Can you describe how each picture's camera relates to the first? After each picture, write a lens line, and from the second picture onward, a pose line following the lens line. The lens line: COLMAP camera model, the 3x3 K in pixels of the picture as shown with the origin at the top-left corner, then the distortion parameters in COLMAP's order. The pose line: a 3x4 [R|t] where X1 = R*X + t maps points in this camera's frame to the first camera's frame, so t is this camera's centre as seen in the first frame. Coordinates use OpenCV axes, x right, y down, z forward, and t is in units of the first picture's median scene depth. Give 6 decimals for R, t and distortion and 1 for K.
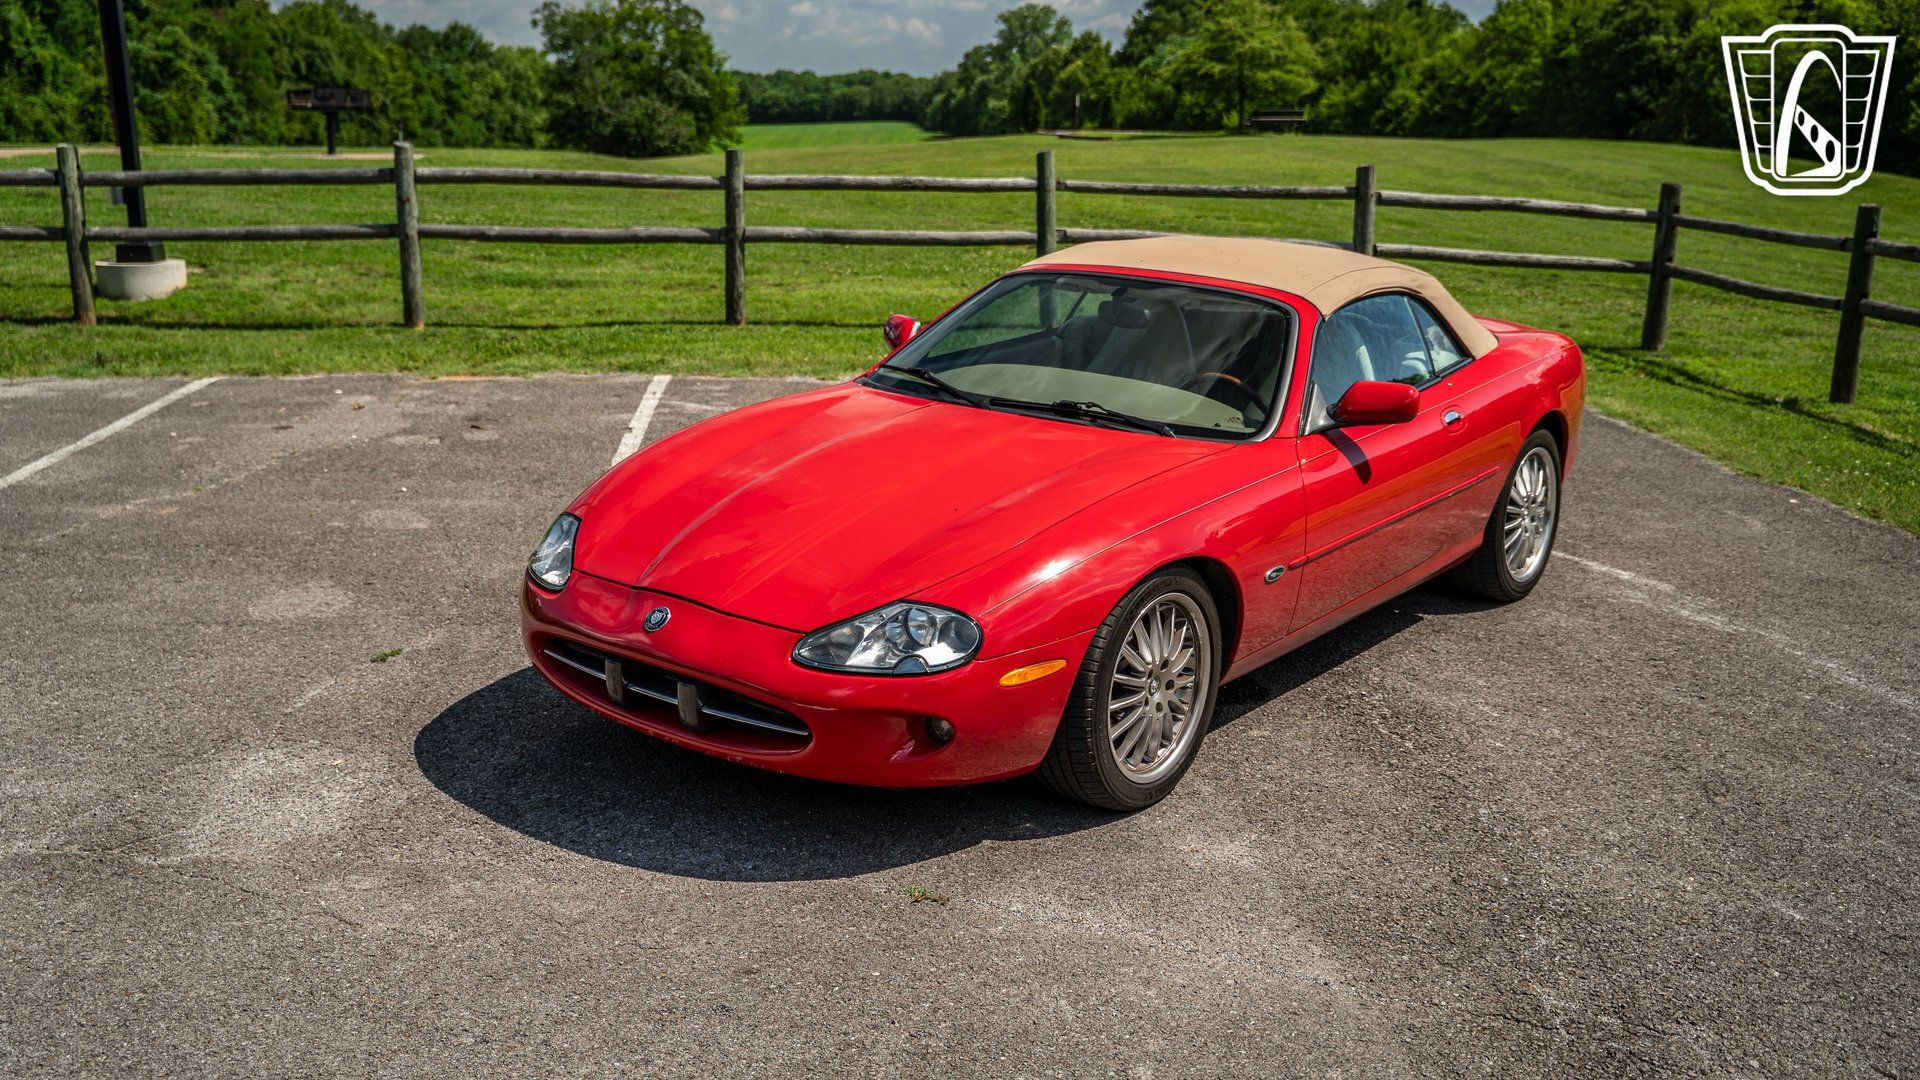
lens RADIAL K [[1850.7, 0, 960.5], [0, 1850.7, 536.8], [0, 0, 1]] dist [-0.006966, 0.000000]
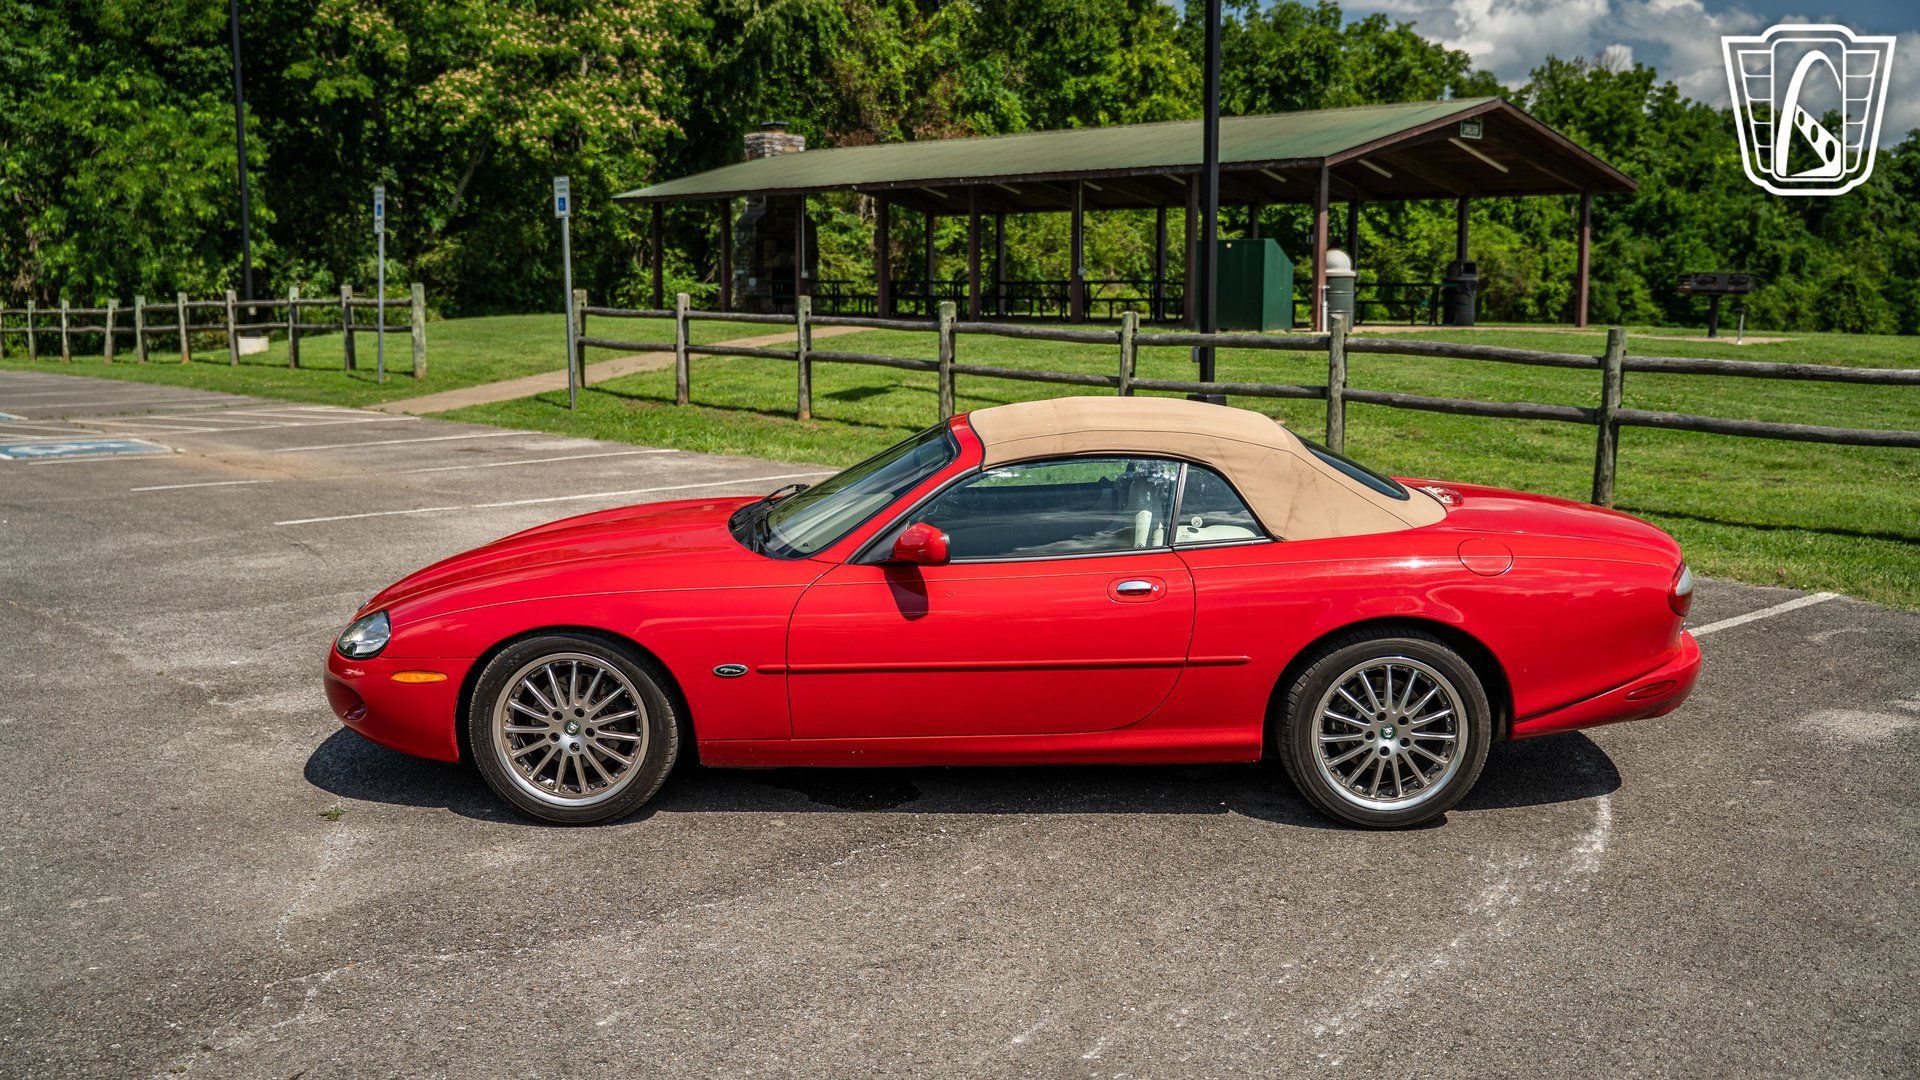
lens RADIAL K [[1850.7, 0, 965.7], [0, 1850.7, 548.3], [0, 0, 1]] dist [-0.006966, 0.000000]
pose [[0.612428, 0.114946, -0.782125, 0.436979], [-0.187404, 0.982280, -0.002381, -0.029863], [0.767992, 0.148031, 0.623118, 0.149262]]
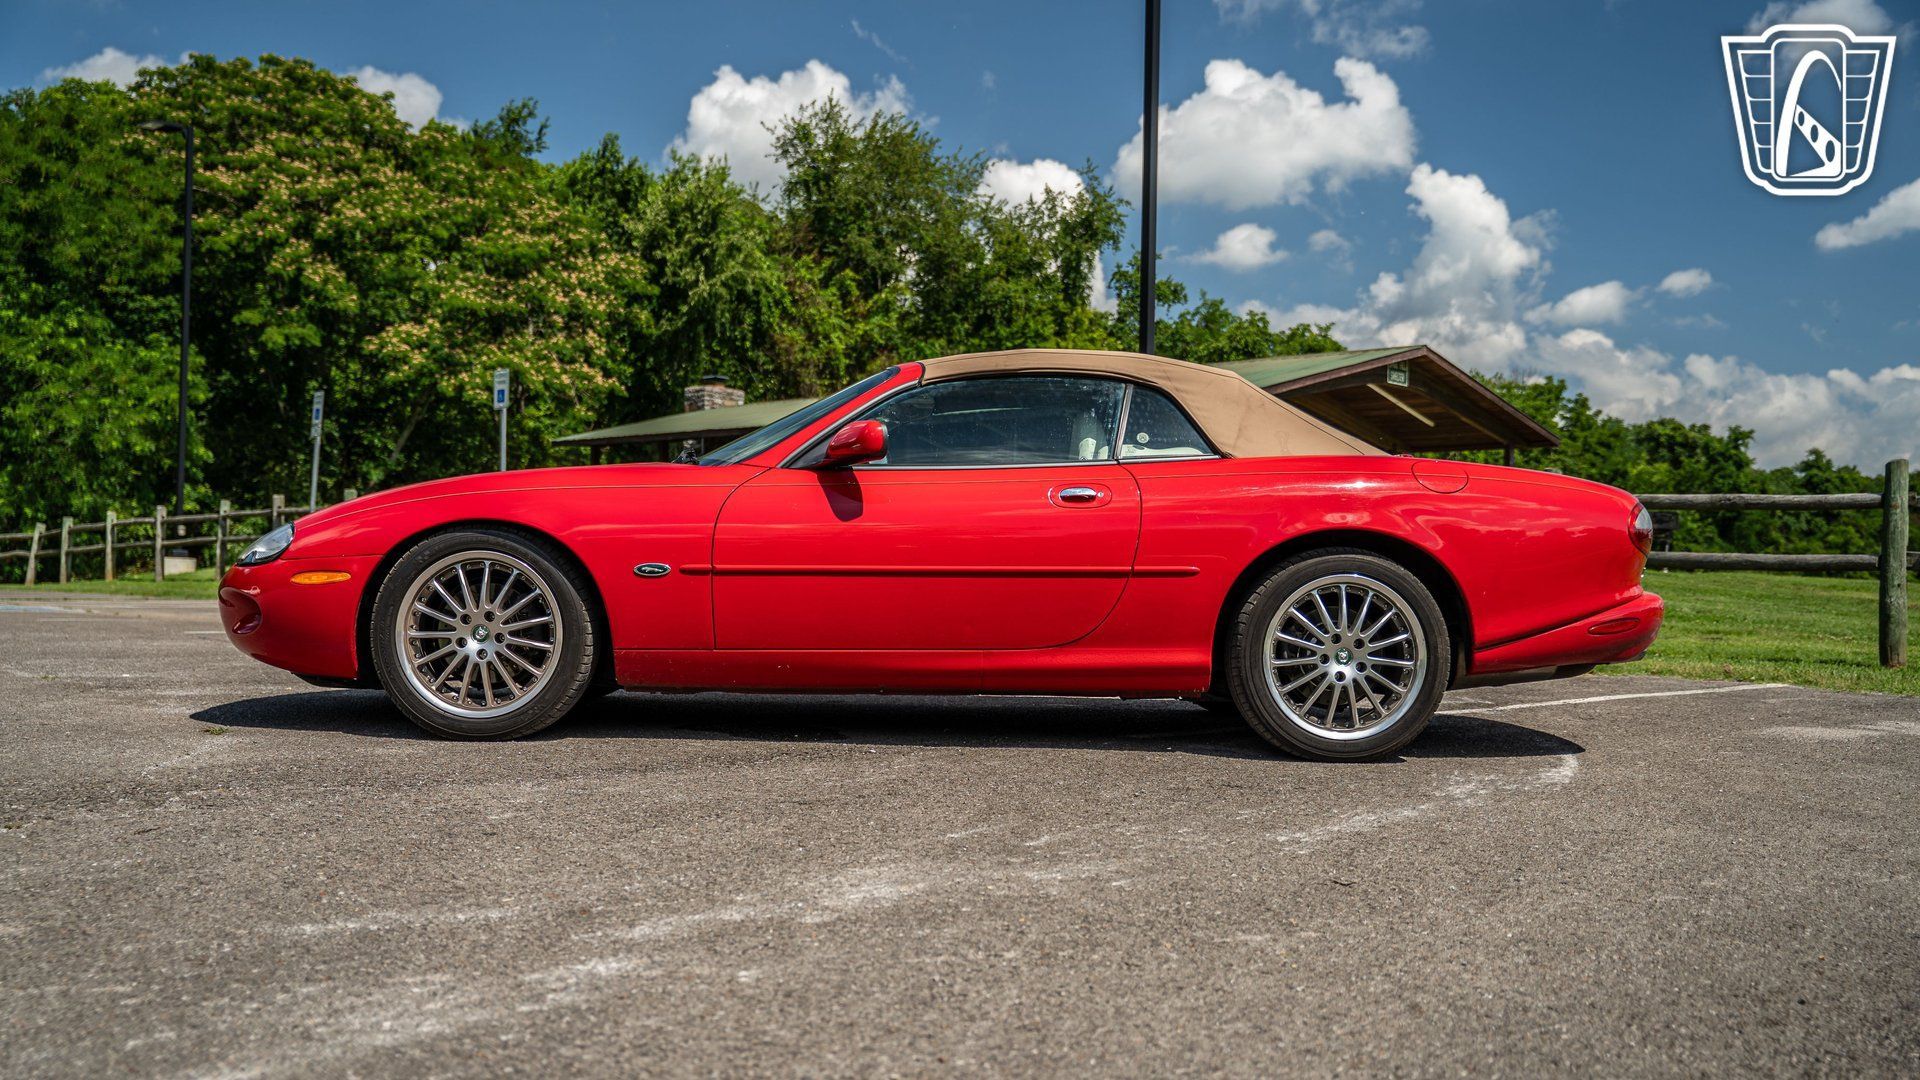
lens RADIAL K [[1850.7, 0, 949.9], [0, 1850.7, 533.4], [0, 0, 1]] dist [-0.006966, 0.000000]
pose [[0.633875, -0.002196, -0.773432, 0.426778], [-0.204963, 0.963767, -0.170715, 0.056886], [0.745783, 0.266737, 0.610458, 0.177941]]
